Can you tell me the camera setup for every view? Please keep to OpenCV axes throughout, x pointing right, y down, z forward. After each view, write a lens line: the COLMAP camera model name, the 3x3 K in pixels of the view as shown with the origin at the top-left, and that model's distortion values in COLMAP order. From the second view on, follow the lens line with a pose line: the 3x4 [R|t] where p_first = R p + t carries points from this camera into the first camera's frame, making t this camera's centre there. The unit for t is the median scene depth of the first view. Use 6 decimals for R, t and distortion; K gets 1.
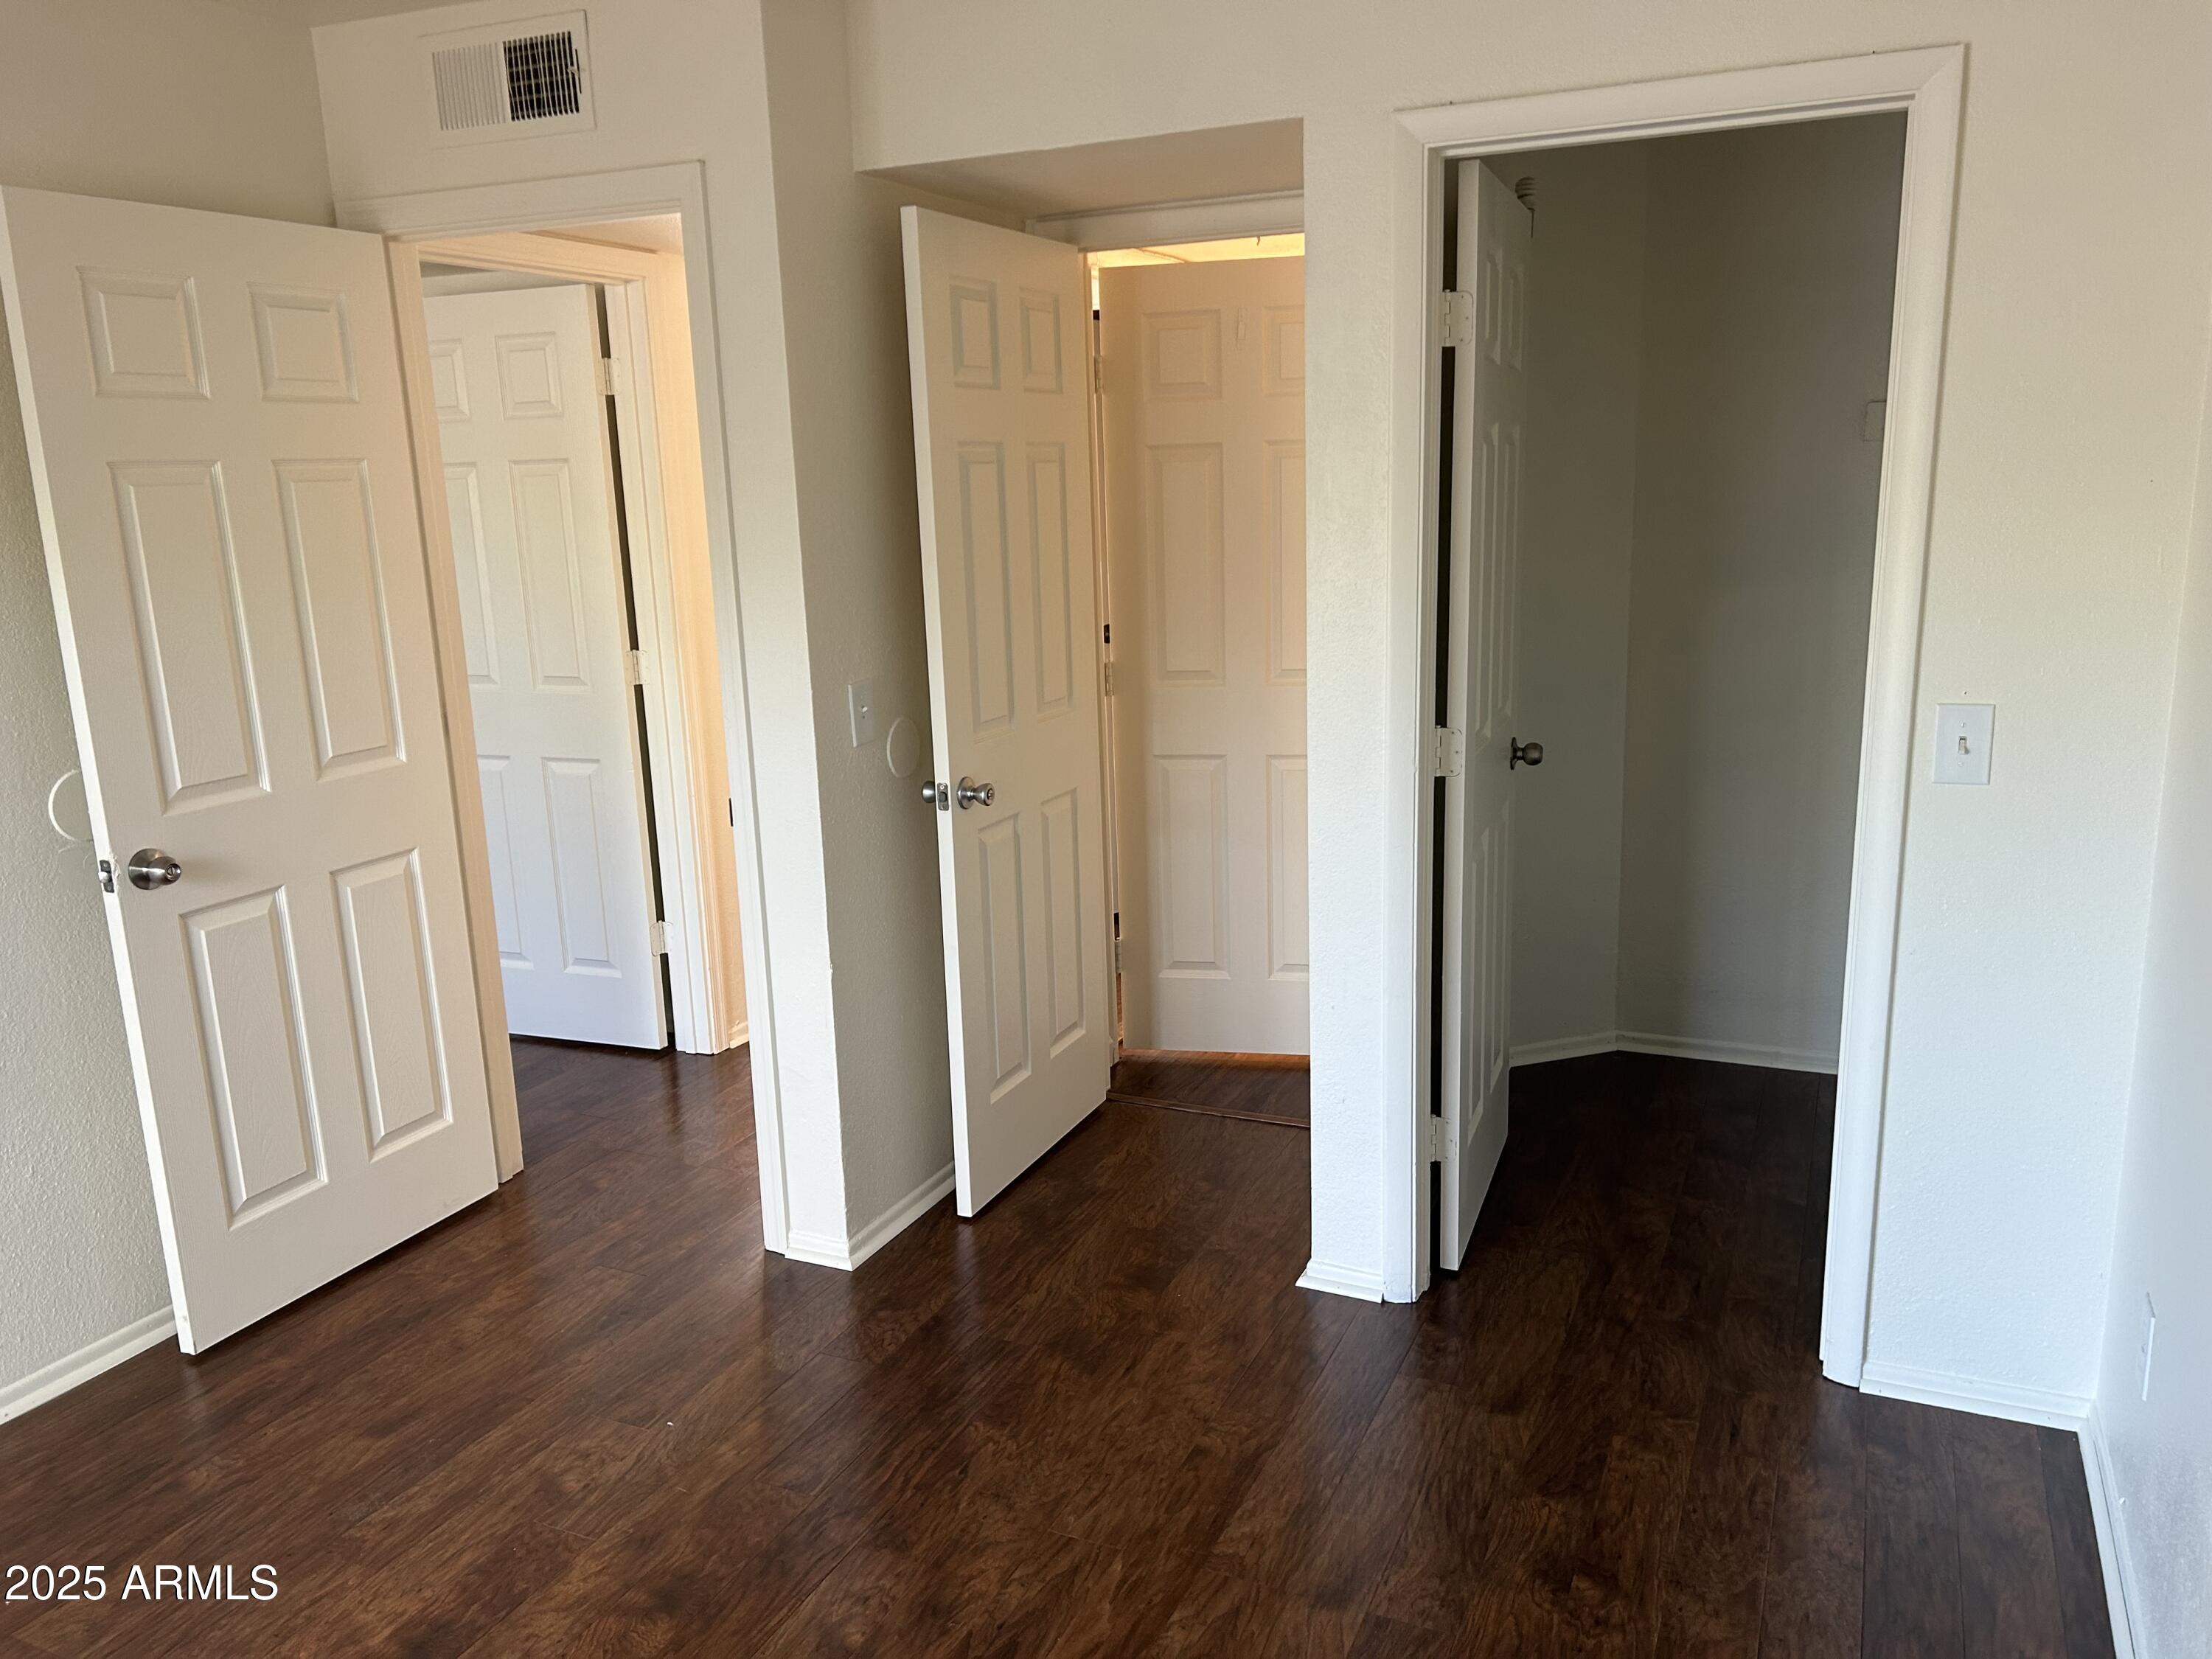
lens RADIAL K [[1664.8, 0, 1106.4], [0, 1664.8, 839.4], [0, 0, 1]] dist [0.050037, -0.048205]
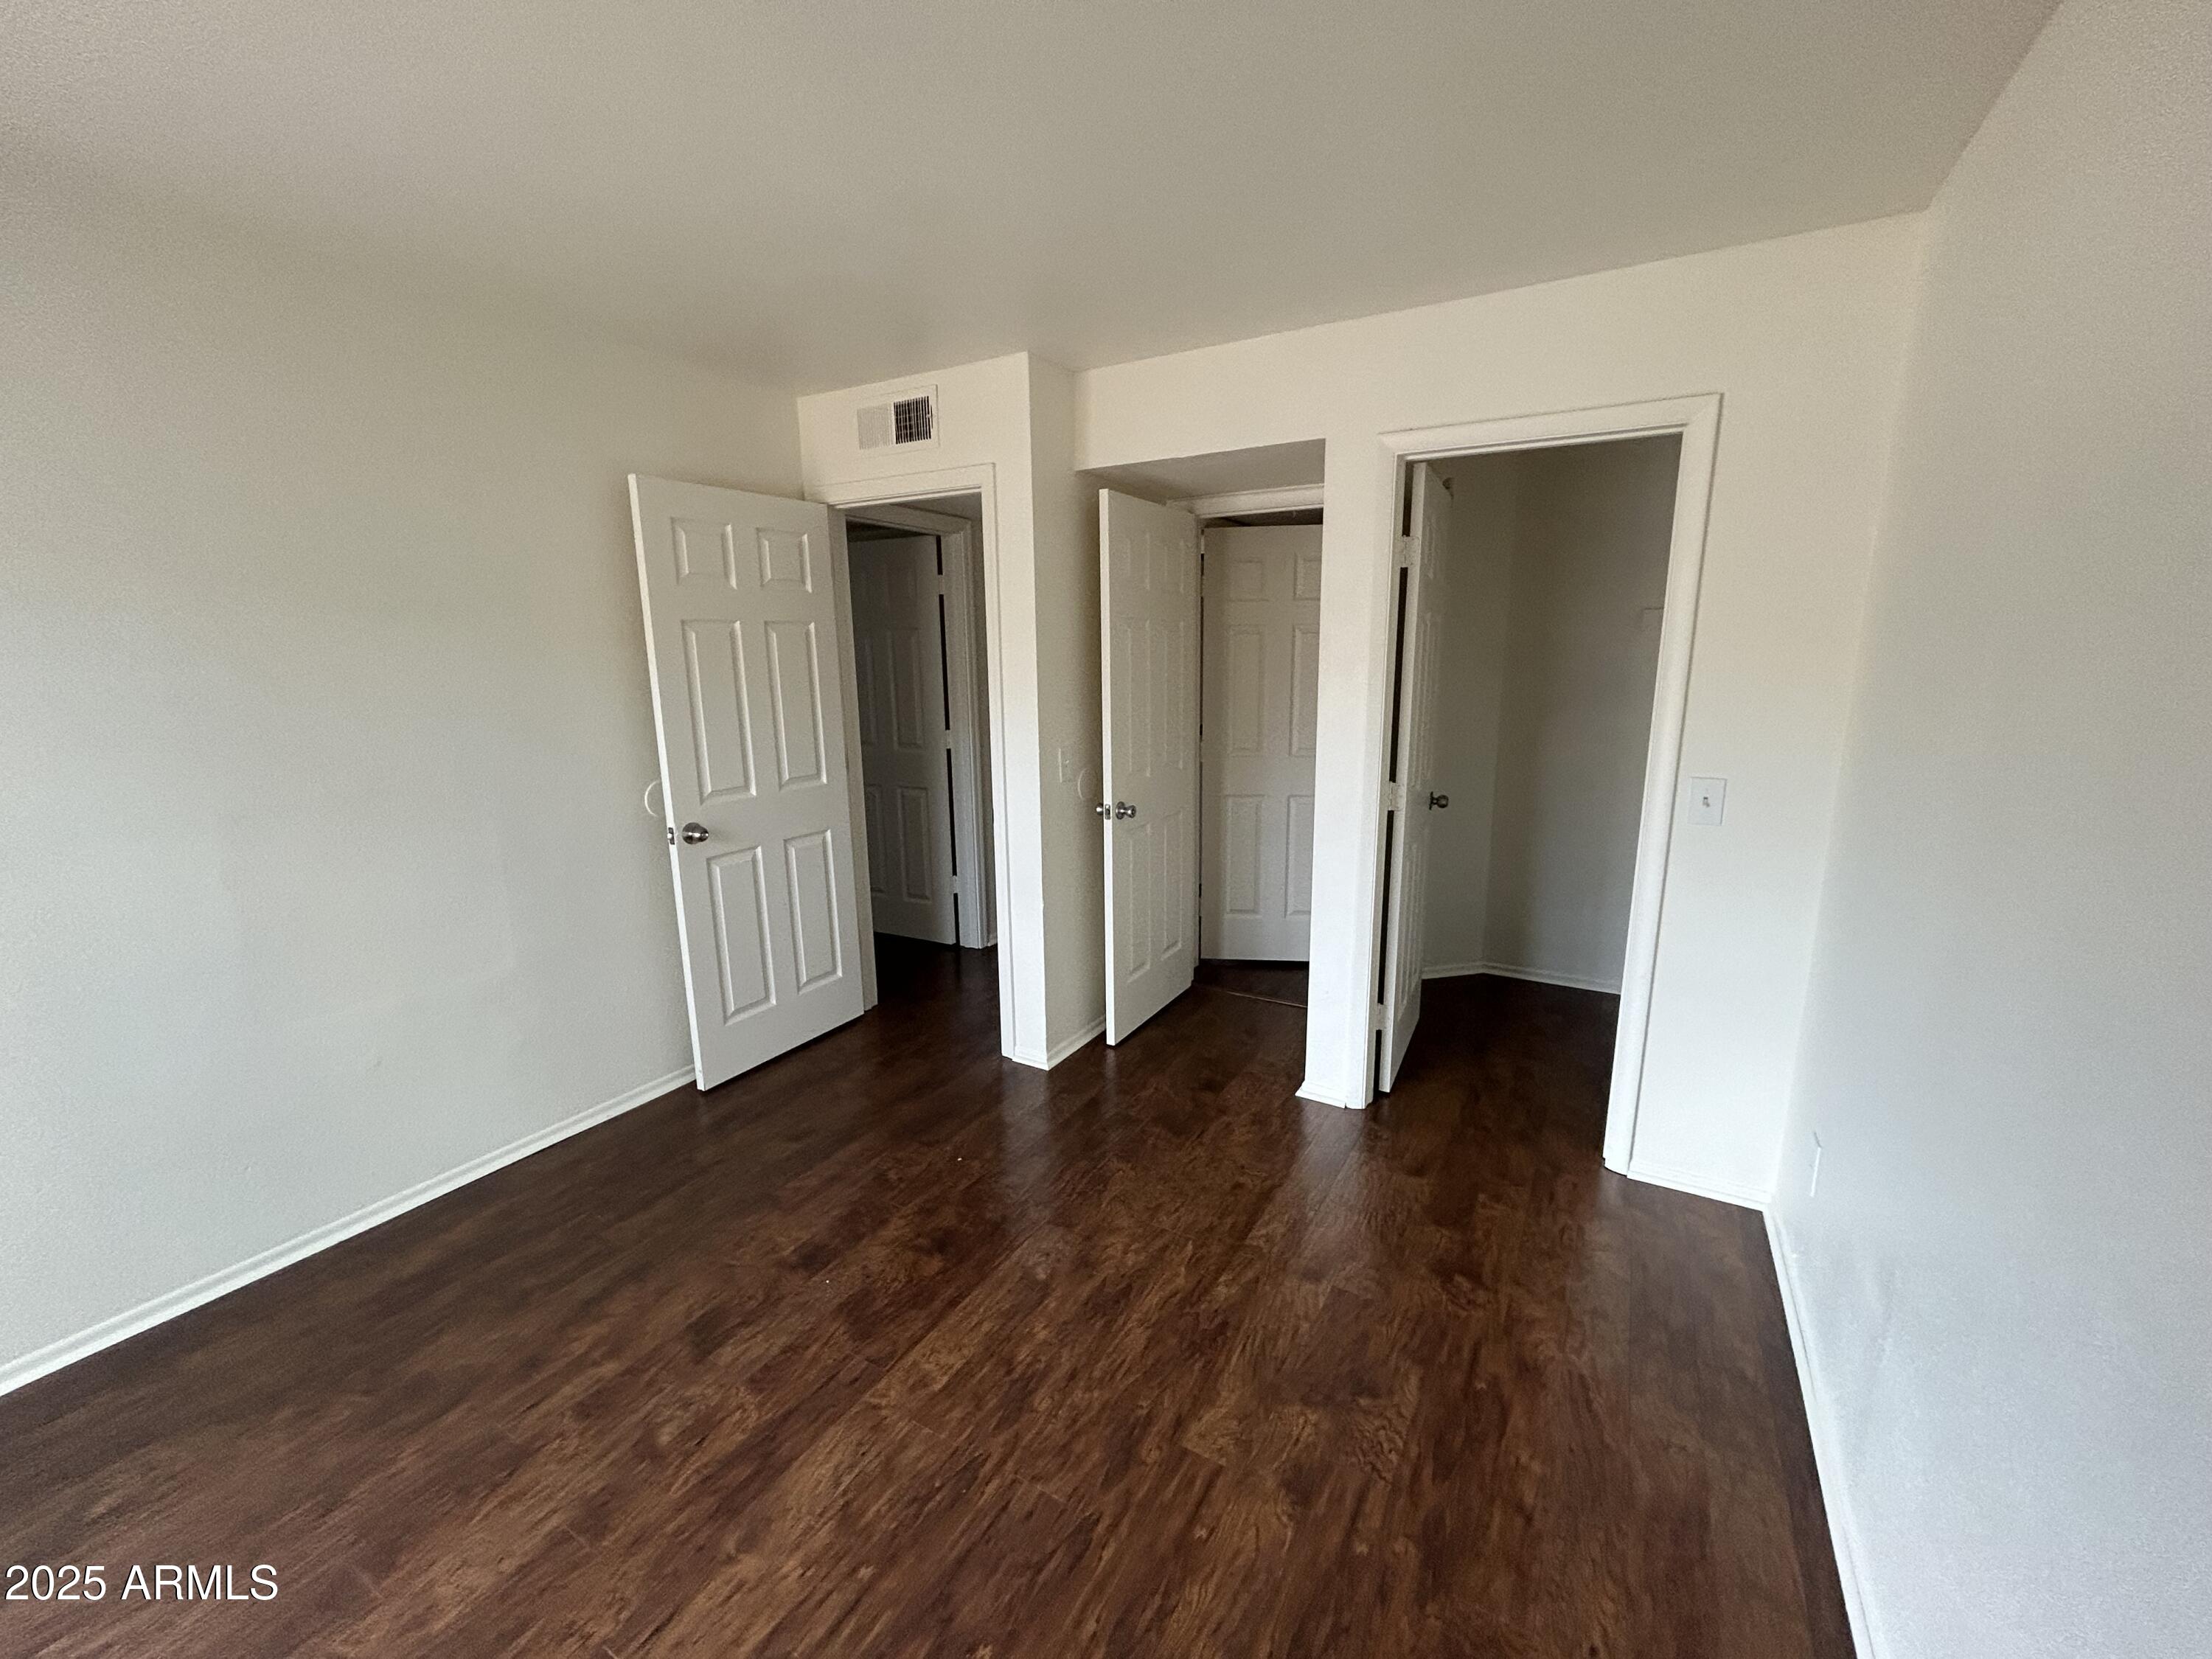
lens RADIAL K [[889.3, 0, 1109.6], [0, 889.3, 832.2], [0, 0, 1]] dist [0.000817, 0.000993]
pose [[0.994768, 0.039535, -0.094197, -0.005292], [-0.041102, 0.999046, -0.014746, 0.011912], [0.093524, 0.018540, 0.995444, 0.043851]]
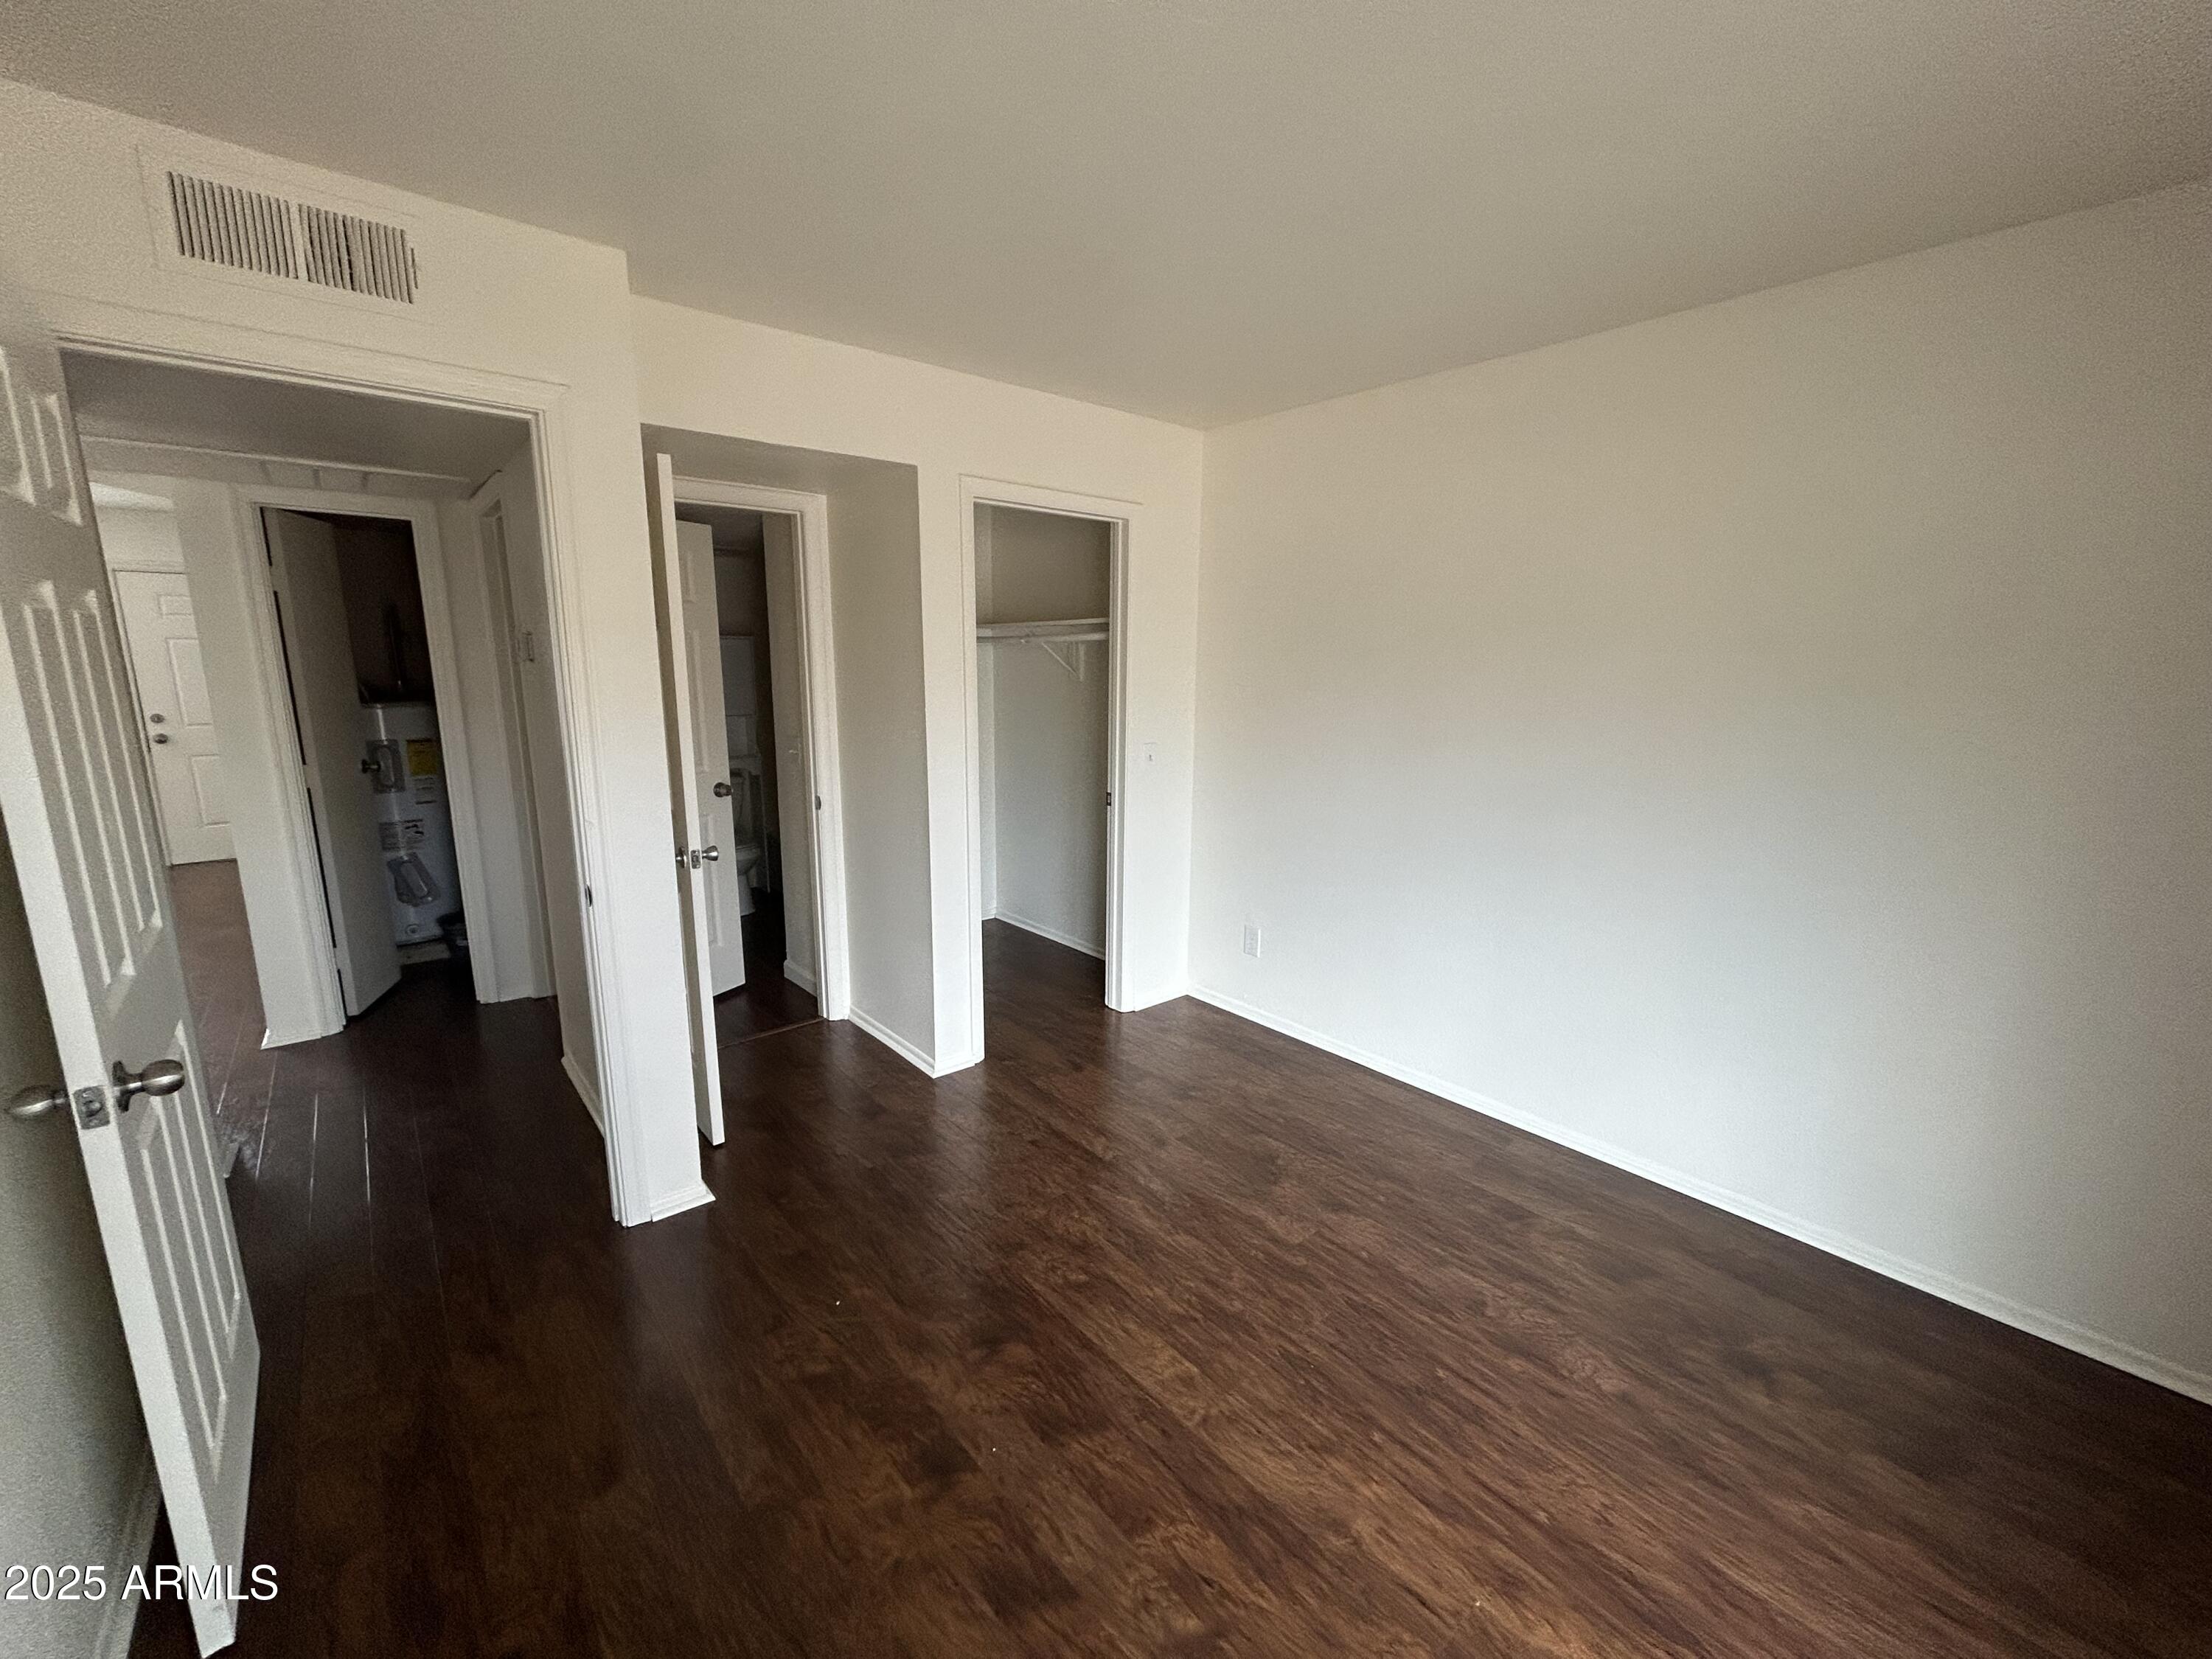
lens RADIAL K [[893.2, 0, 1112.7], [0, 893.2, 825.5], [0, 0, 1]] dist [0.000901, 0.000187]
pose [[0.424960, -0.139637, 0.894377, -0.753035], [0.175964, 0.981926, 0.069697, -0.052311], [-0.887945, 0.127760, 0.441850, 0.390178]]
